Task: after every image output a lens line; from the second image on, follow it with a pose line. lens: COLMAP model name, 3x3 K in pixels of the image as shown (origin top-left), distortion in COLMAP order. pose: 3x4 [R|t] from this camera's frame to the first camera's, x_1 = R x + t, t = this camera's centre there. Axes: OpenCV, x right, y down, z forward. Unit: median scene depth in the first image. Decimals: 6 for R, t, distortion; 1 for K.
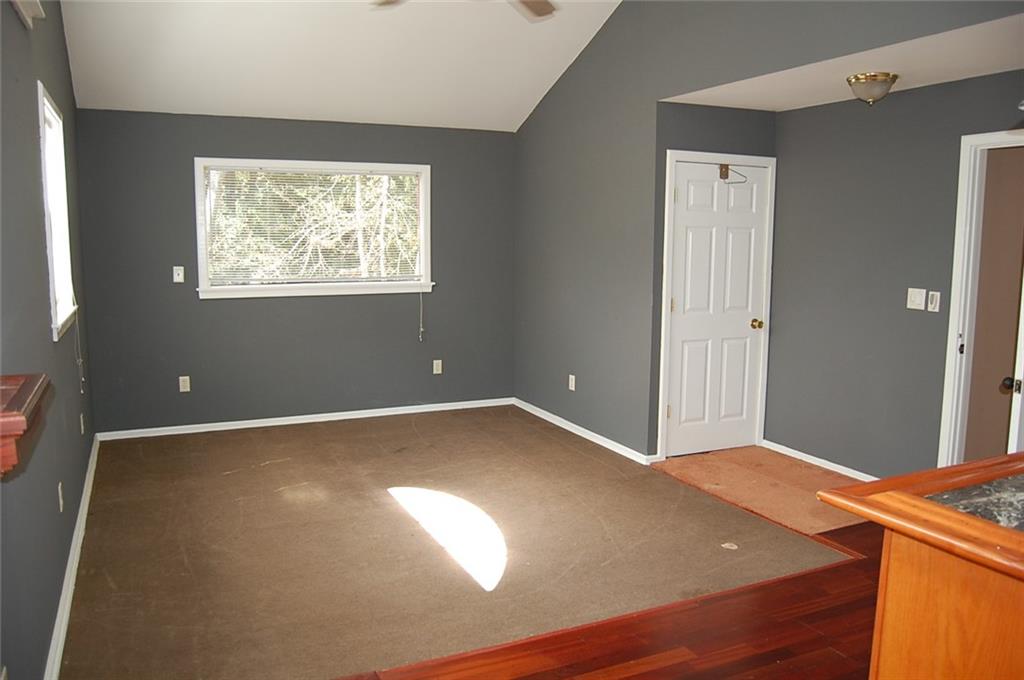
lens RADIAL K [[802.8, 0, 517.9], [0, 802.8, 343.0], [0, 0, 1]] dist [-0.089857, 0.030669]
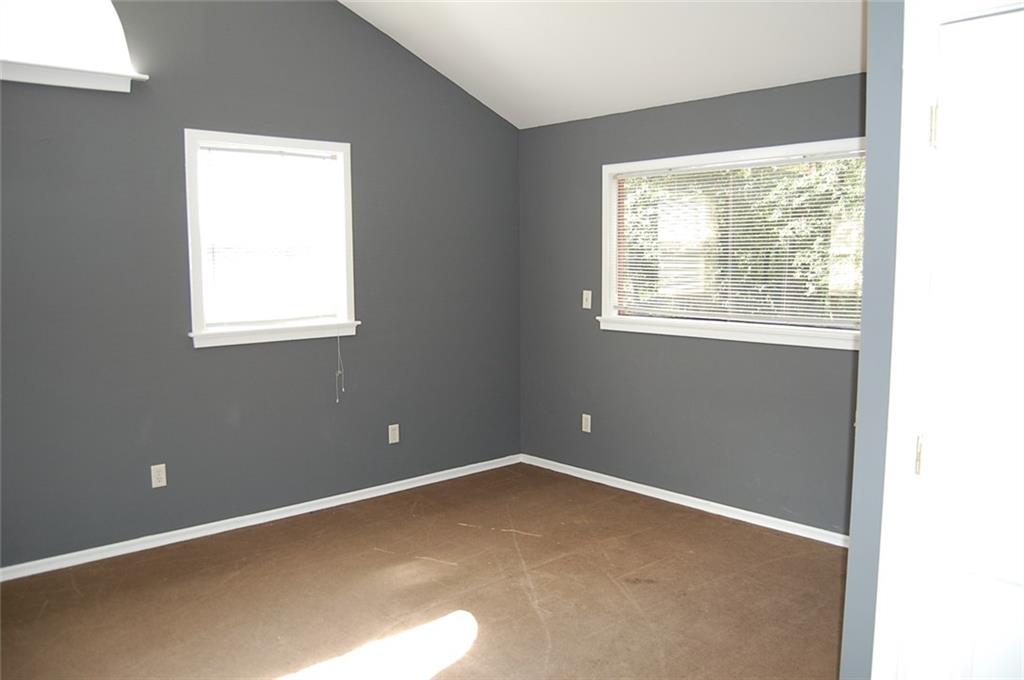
lens RADIAL K [[802.8, 0, 509.7], [0, 802.8, 346.4], [0, 0, 1]] dist [-0.089857, 0.030669]
pose [[0.285816, 0.096022, -0.953462, 0.438054], [-0.120194, 0.990702, 0.063742, -0.087796], [0.950717, 0.096382, 0.294700, 0.706946]]
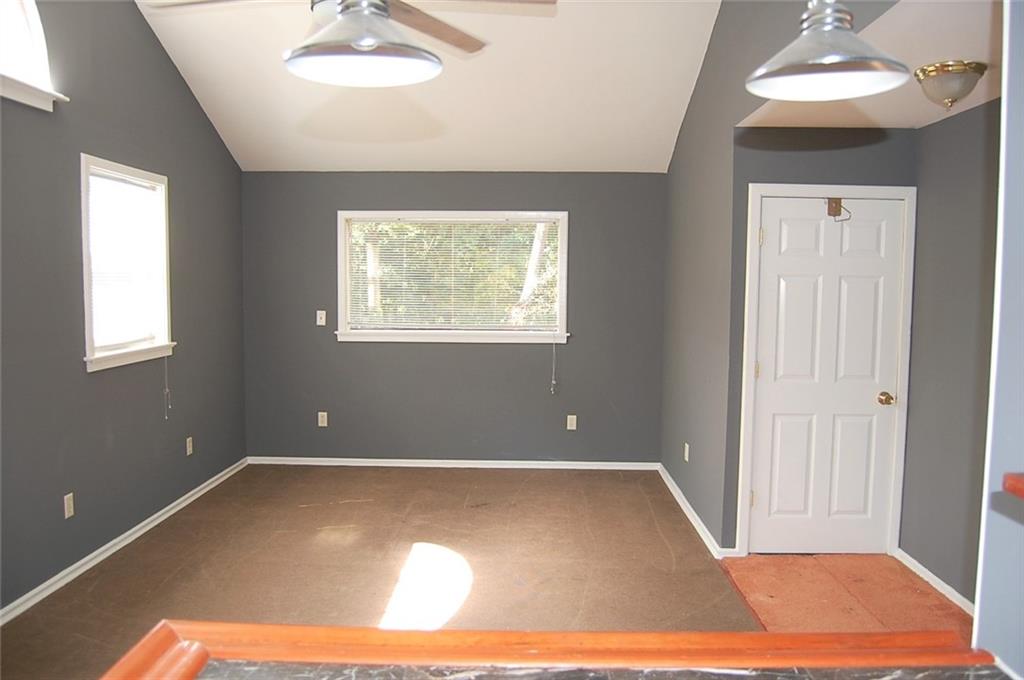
lens RADIAL K [[802.8, 0, 517.0], [0, 802.8, 344.0], [0, 0, 1]] dist [-0.089857, 0.030669]
pose [[0.895933, 0.036739, -0.442668, 0.322314], [-0.063044, 0.997002, -0.044850, -0.020283], [0.439694, 0.068091, 0.895563, 0.146649]]
